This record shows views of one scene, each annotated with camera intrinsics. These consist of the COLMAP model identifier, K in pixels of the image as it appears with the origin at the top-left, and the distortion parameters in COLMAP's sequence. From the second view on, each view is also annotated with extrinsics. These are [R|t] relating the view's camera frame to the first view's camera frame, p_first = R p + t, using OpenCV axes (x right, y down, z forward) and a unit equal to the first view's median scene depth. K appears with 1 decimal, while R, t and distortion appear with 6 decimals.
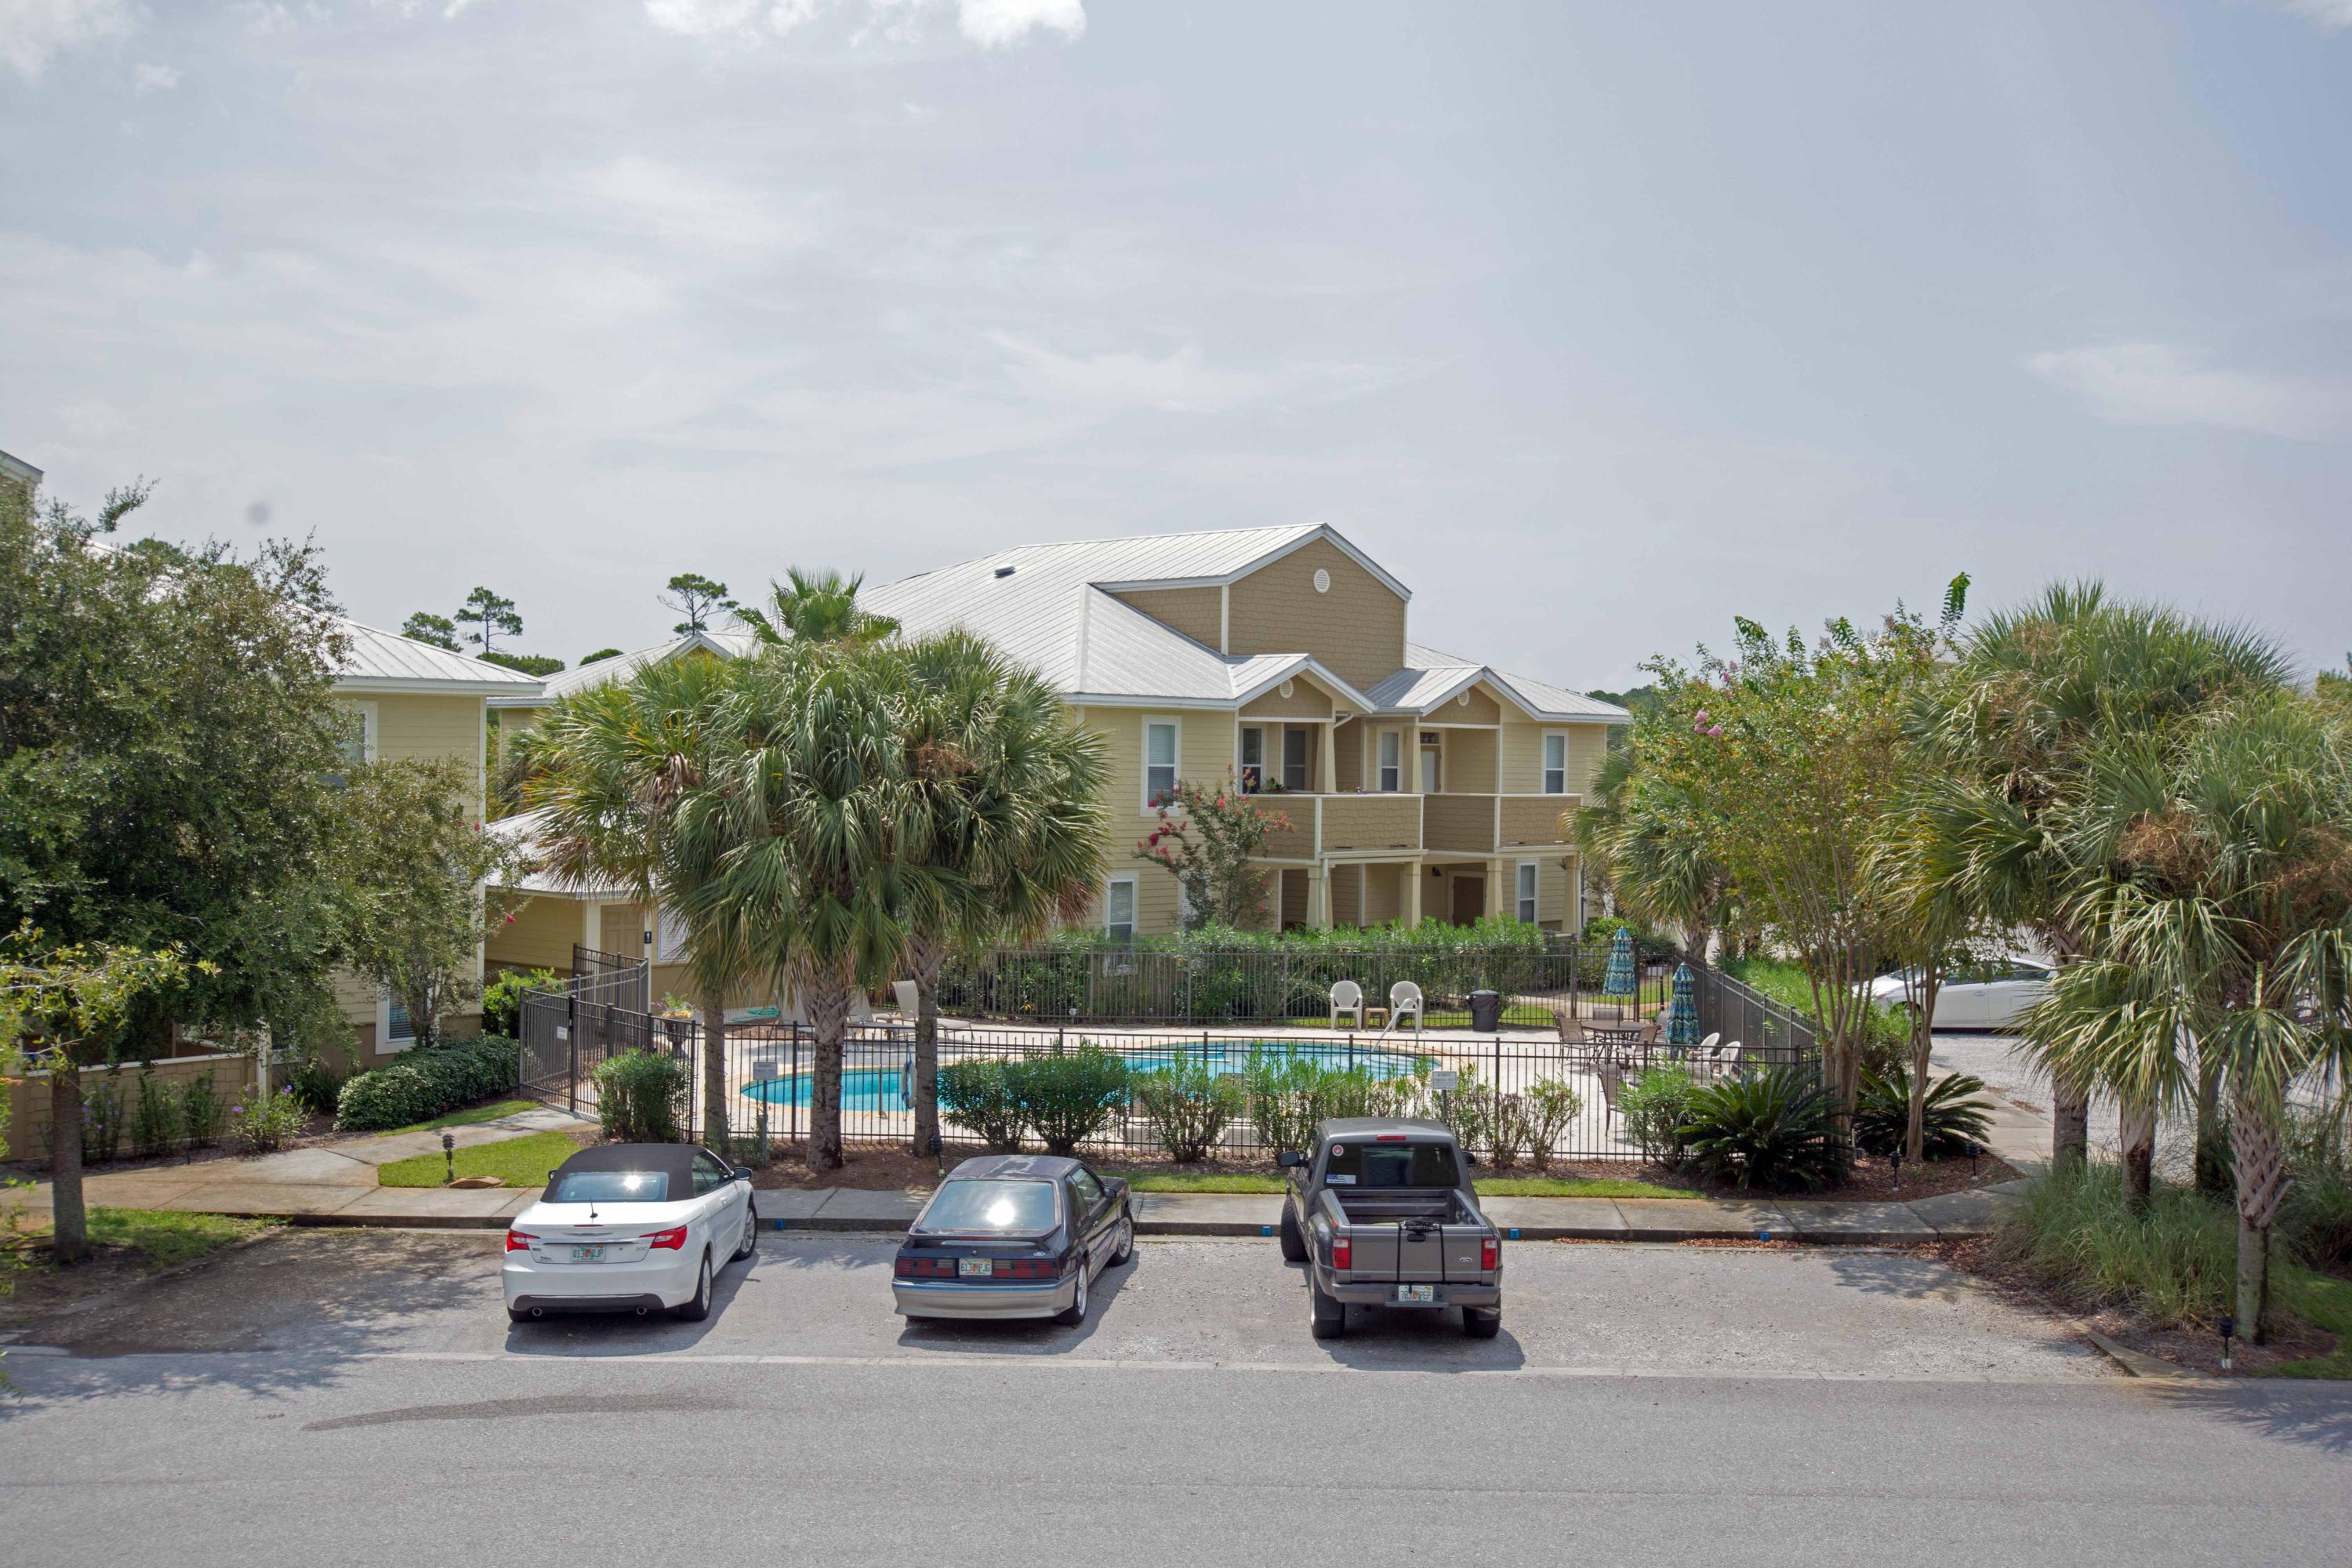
lens RADIAL K [[2168.4, 0, 1176.0], [0, 2168.4, 784.0], [0, 0, 1]] dist [0.012831, -0.000935]
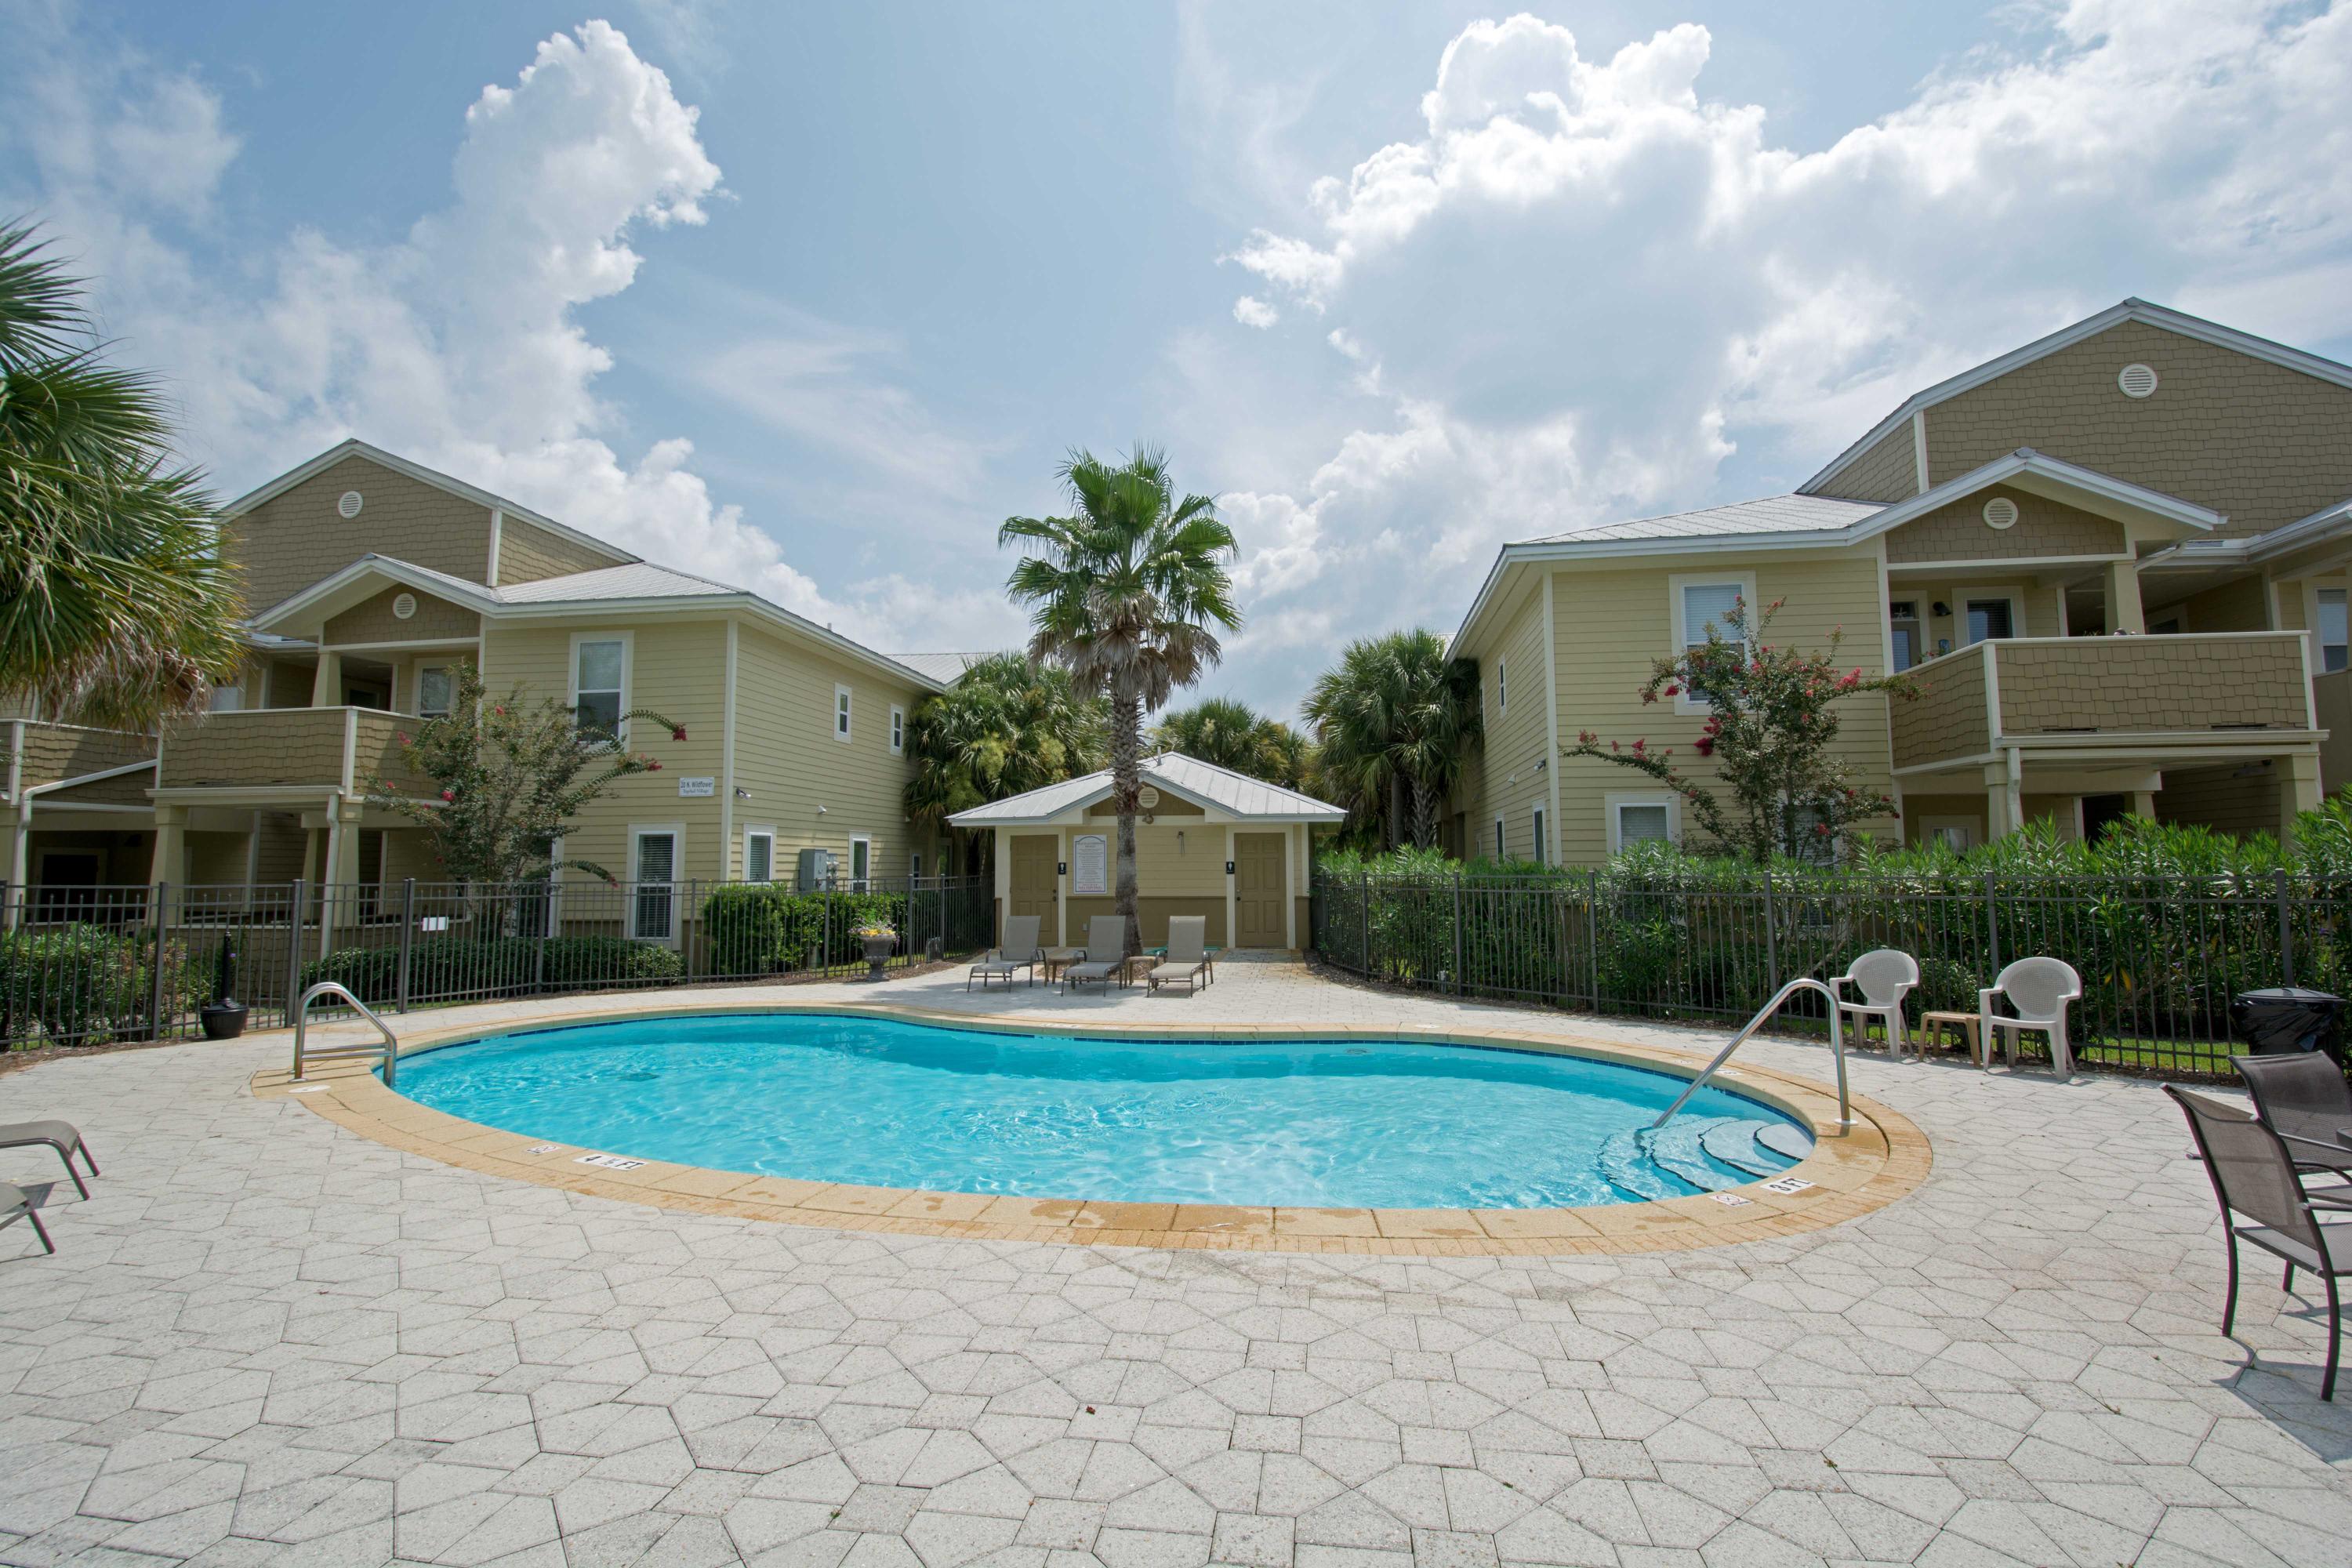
lens RADIAL K [[1035.1, 0, 1176.0], [0, 1035.1, 784.0], [0, 0, 1]] dist [-0.003166, -0.000297]
pose [[0.608735, -0.075140, -0.789808, 0.164252], [0.008295, 0.996053, -0.088368, 0.072792], [0.793330, 0.047242, 0.606956, 0.730080]]
